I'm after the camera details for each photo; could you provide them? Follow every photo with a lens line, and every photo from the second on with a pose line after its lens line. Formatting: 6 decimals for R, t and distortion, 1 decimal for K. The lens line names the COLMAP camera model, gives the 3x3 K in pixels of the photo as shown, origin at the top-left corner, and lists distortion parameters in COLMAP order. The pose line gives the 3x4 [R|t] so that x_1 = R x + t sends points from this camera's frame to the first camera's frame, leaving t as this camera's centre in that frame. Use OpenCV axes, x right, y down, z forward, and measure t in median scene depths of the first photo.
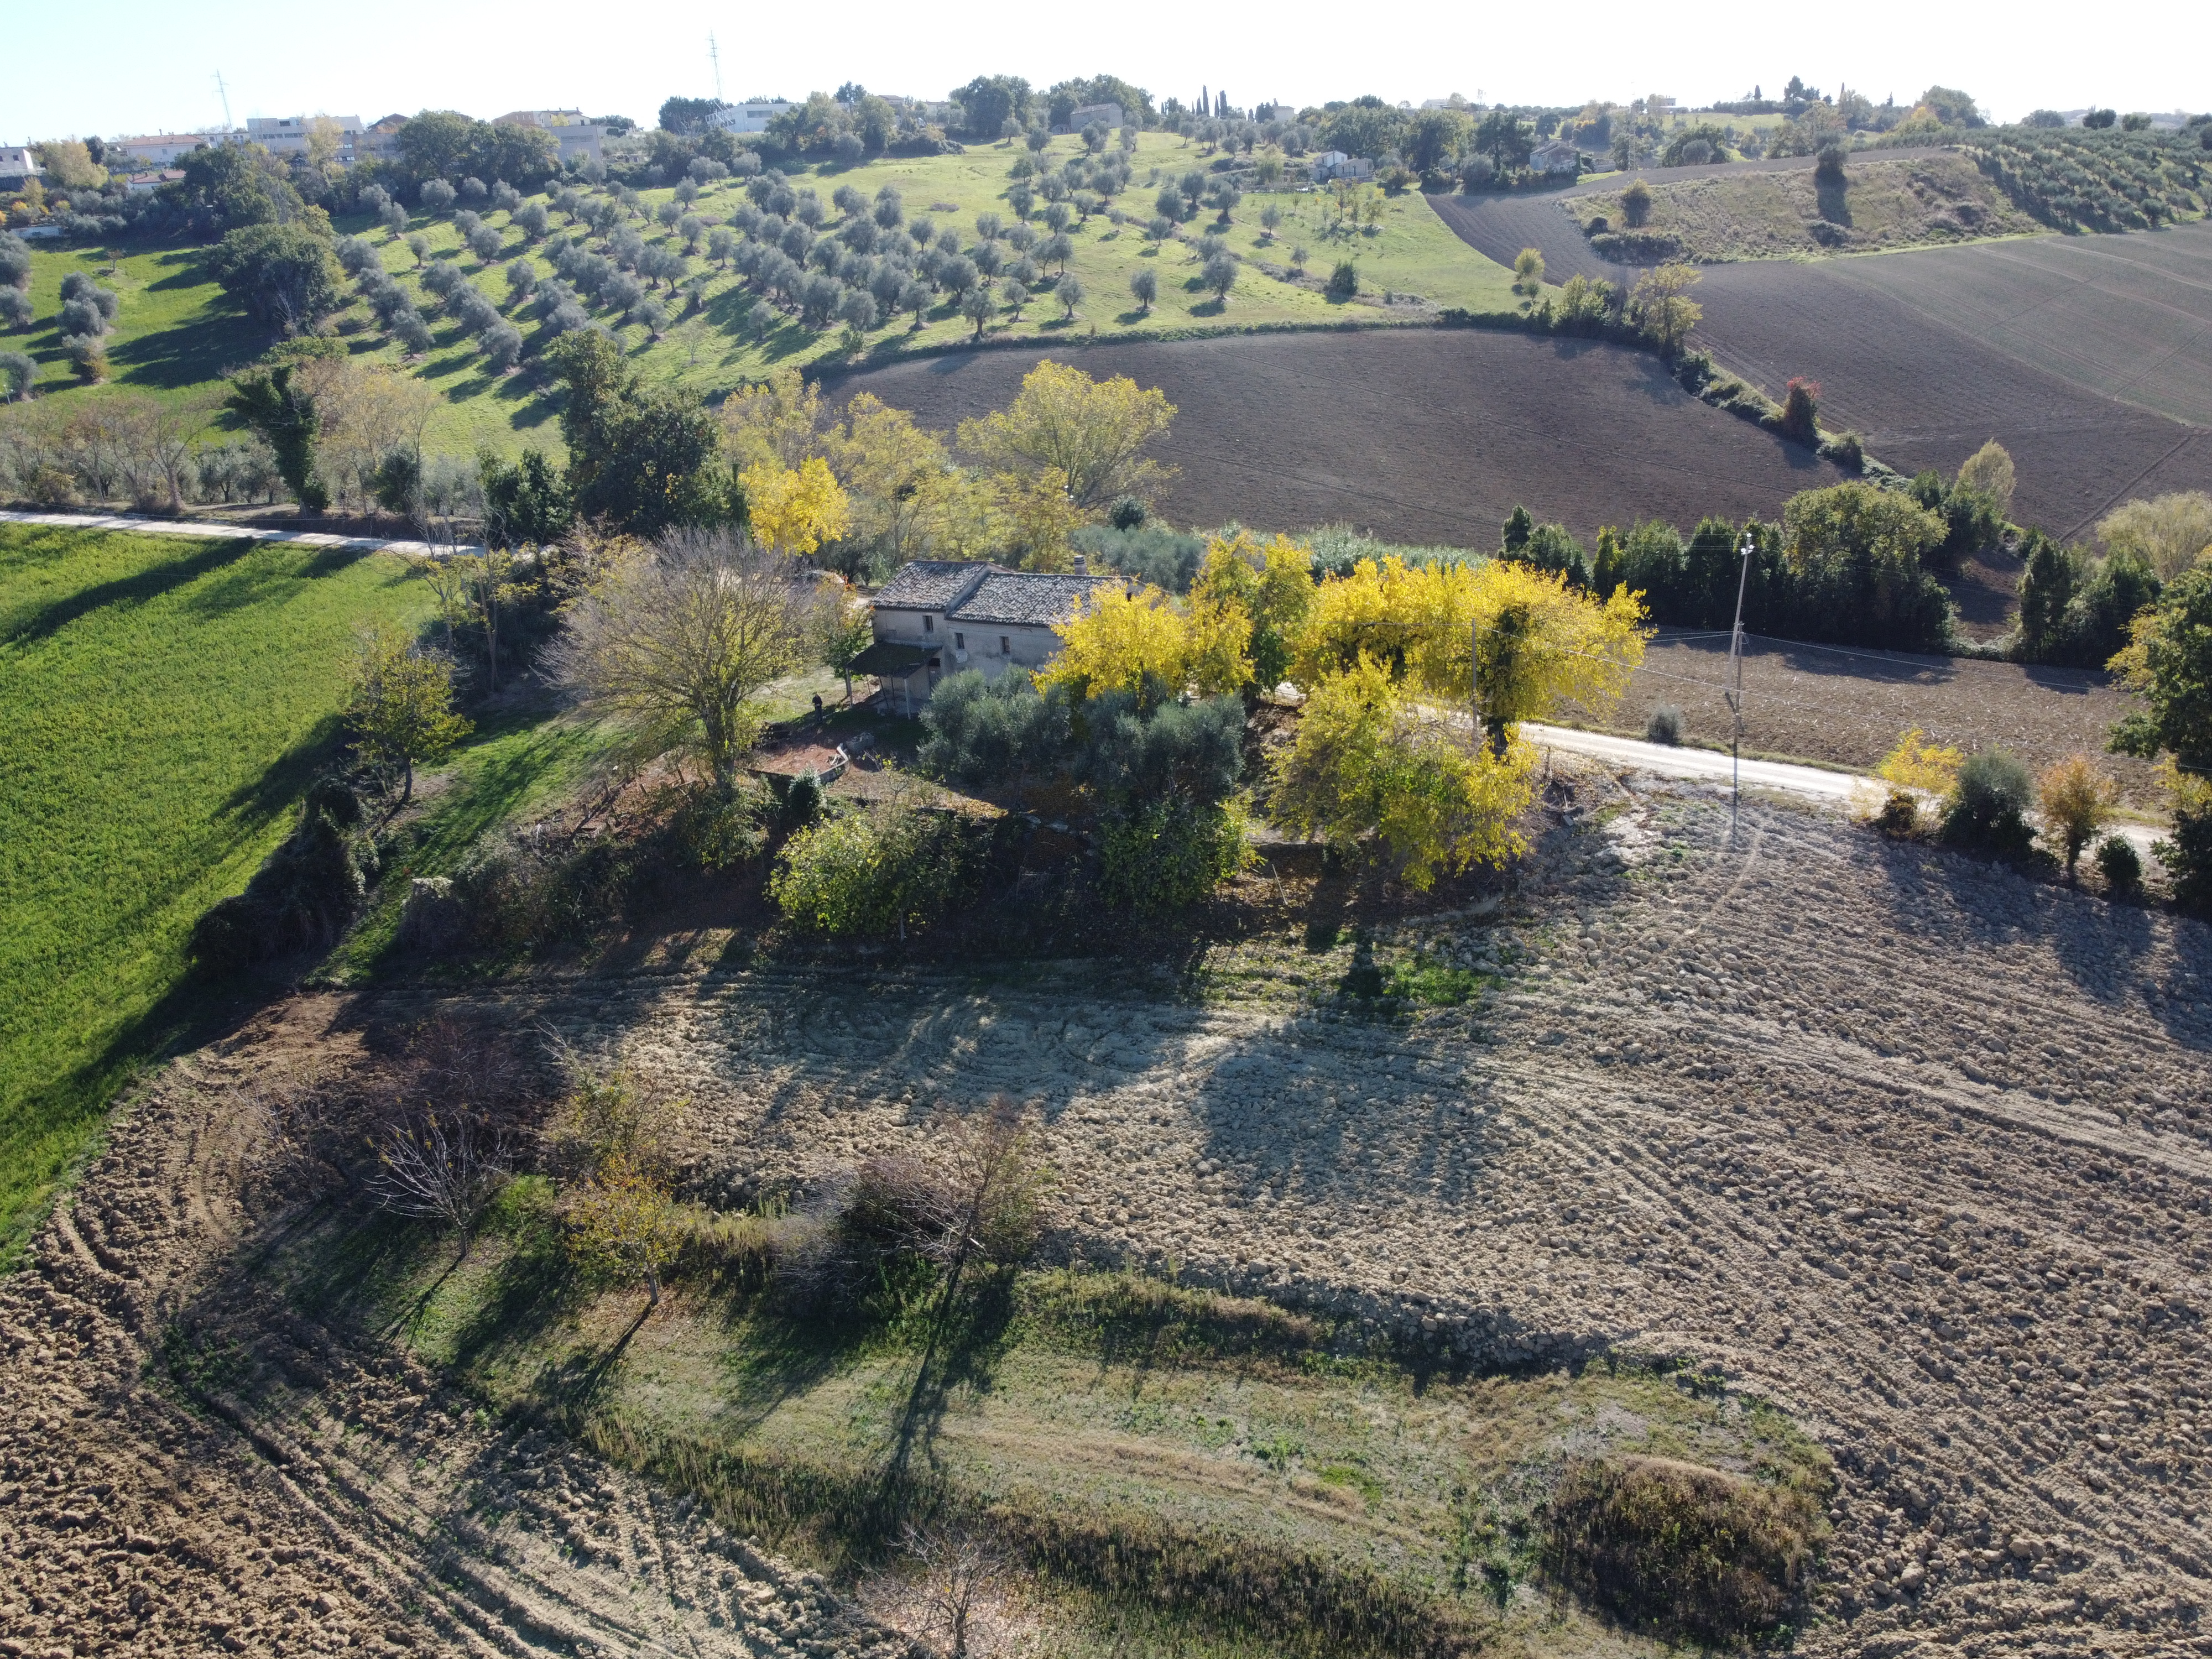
lens RADIAL K [[1682.1, 0, 1106.0], [0, 1682.1, 834.0], [0, 0, 1]] dist [-0.003377, -0.004481]
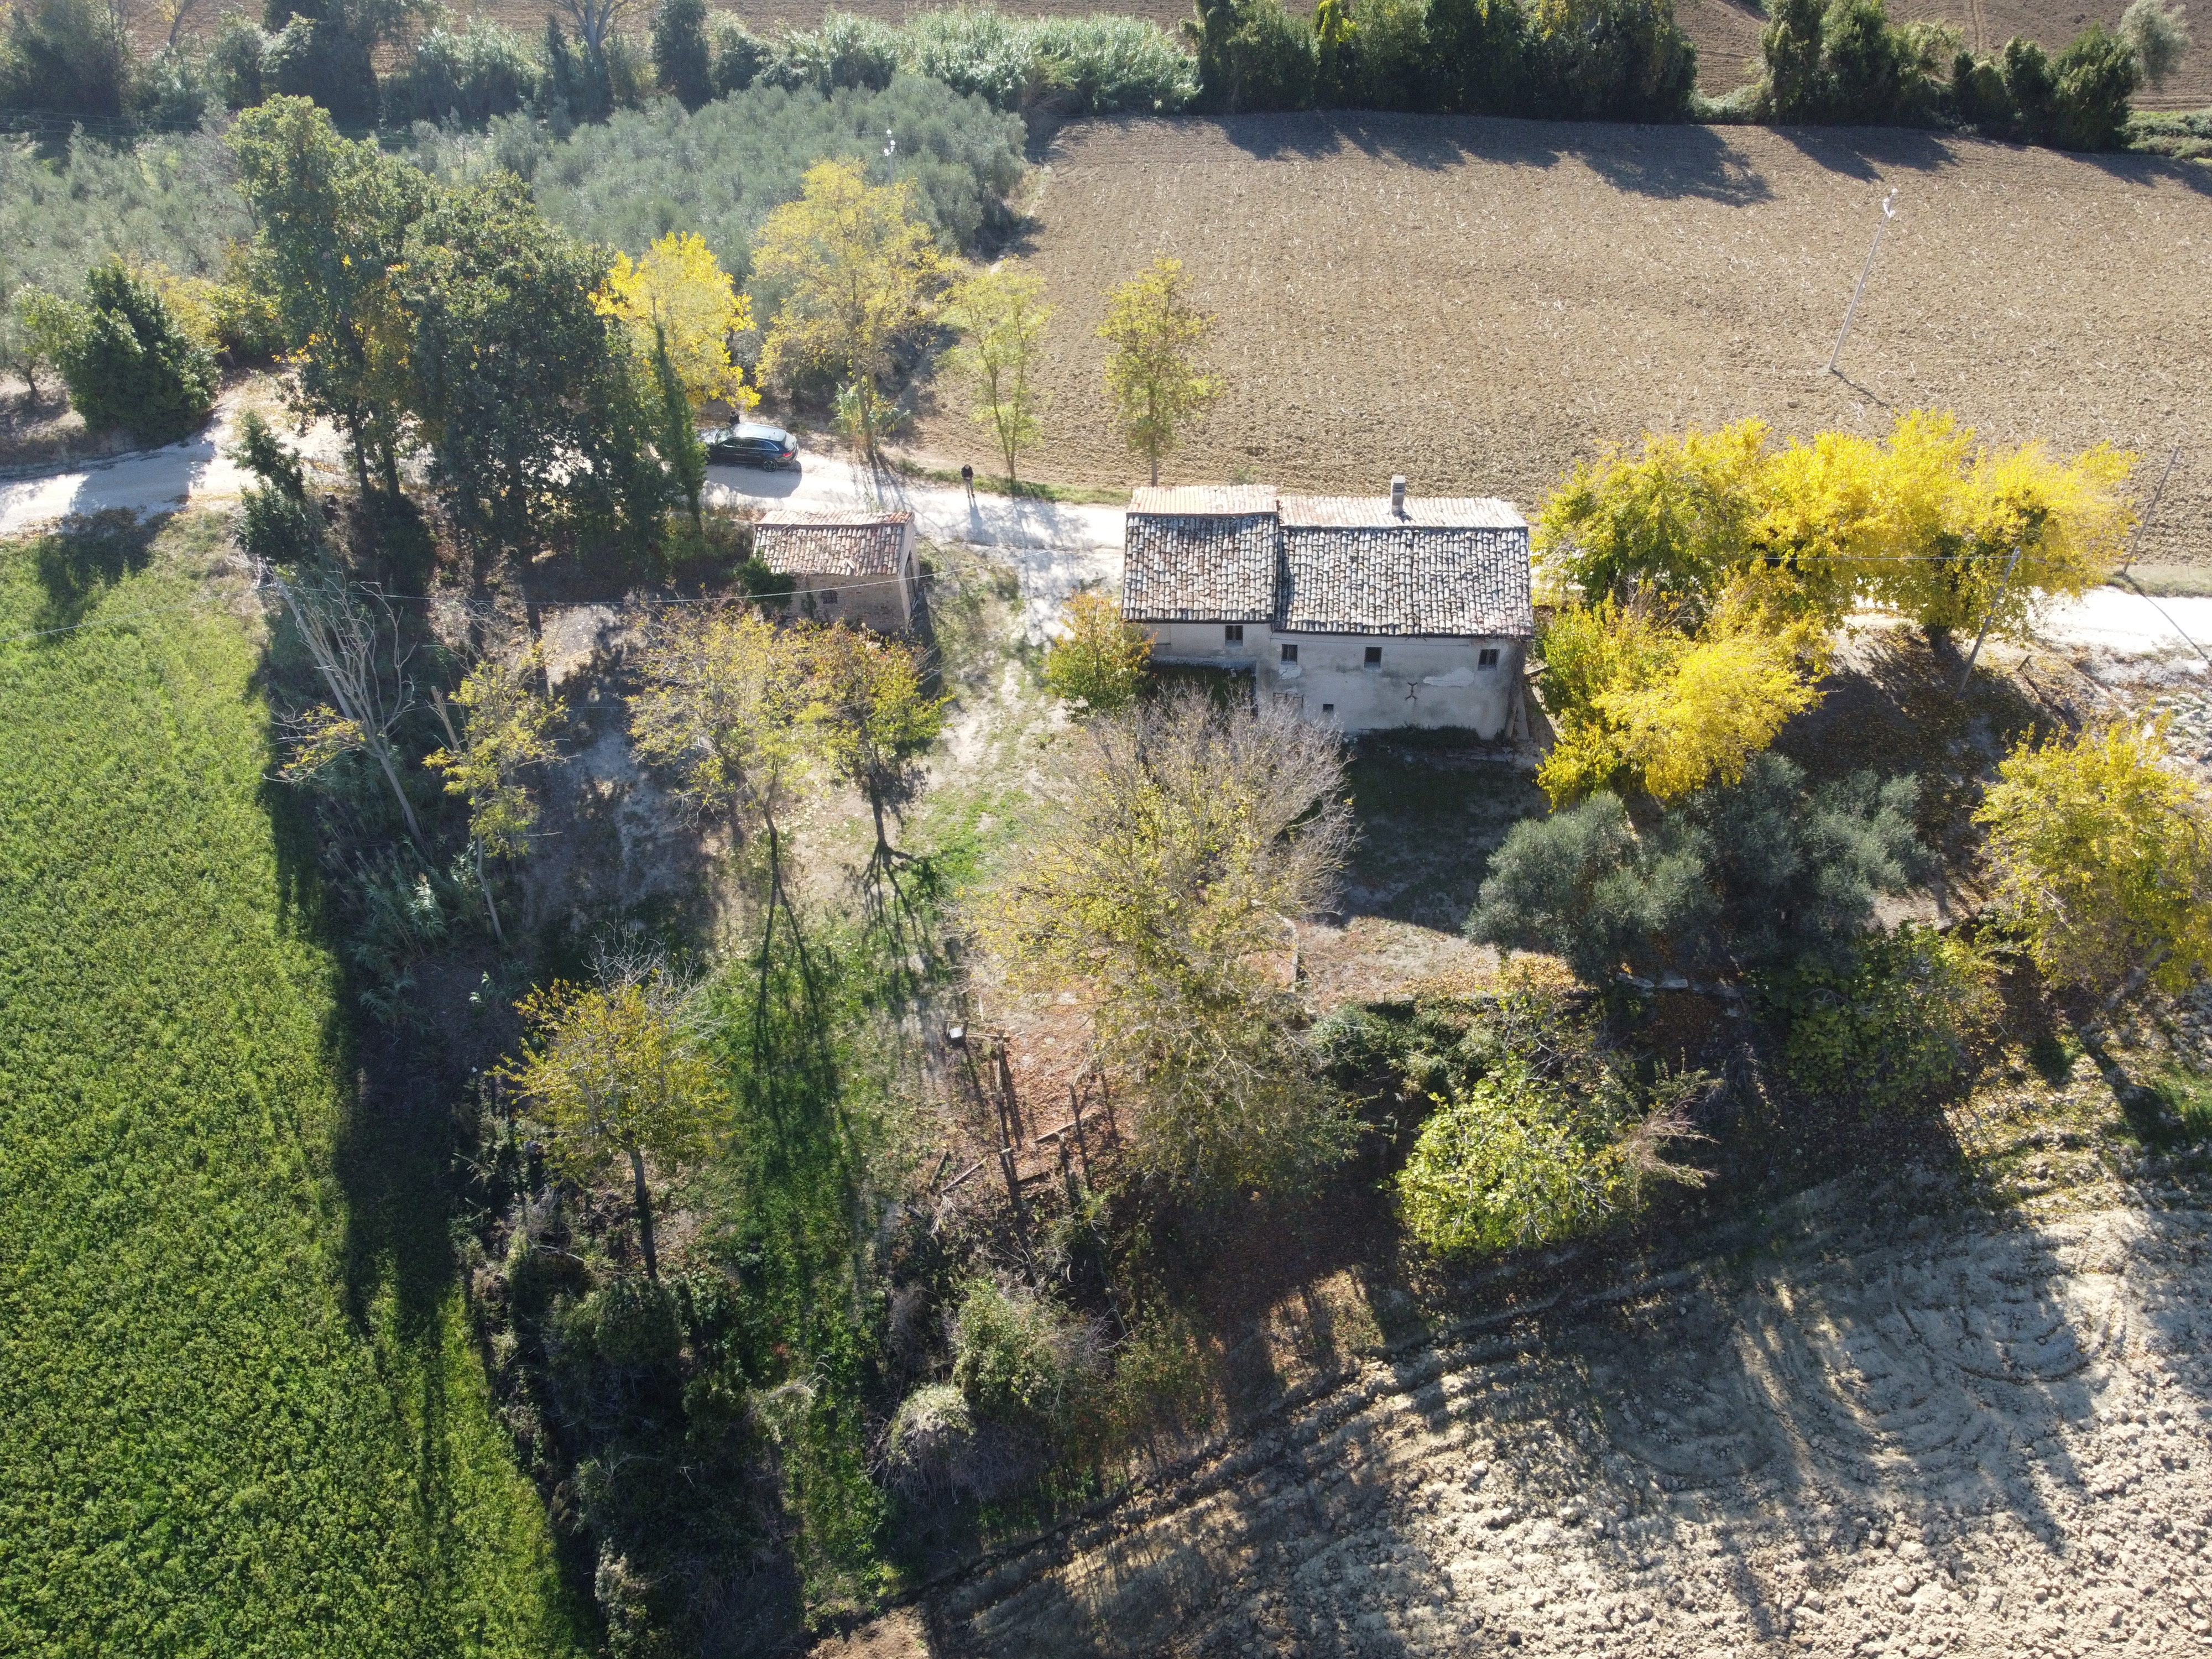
lens RADIAL K [[1682.1, 0, 1103.1], [0, 1682.1, 827.6], [0, 0, 1]] dist [-0.003377, -0.004481]
pose [[0.877450, -0.310582, 0.365542, -0.129648], [0.131539, 0.888658, 0.439299, -0.110283], [-0.461280, -0.337380, 0.820607, 0.134848]]
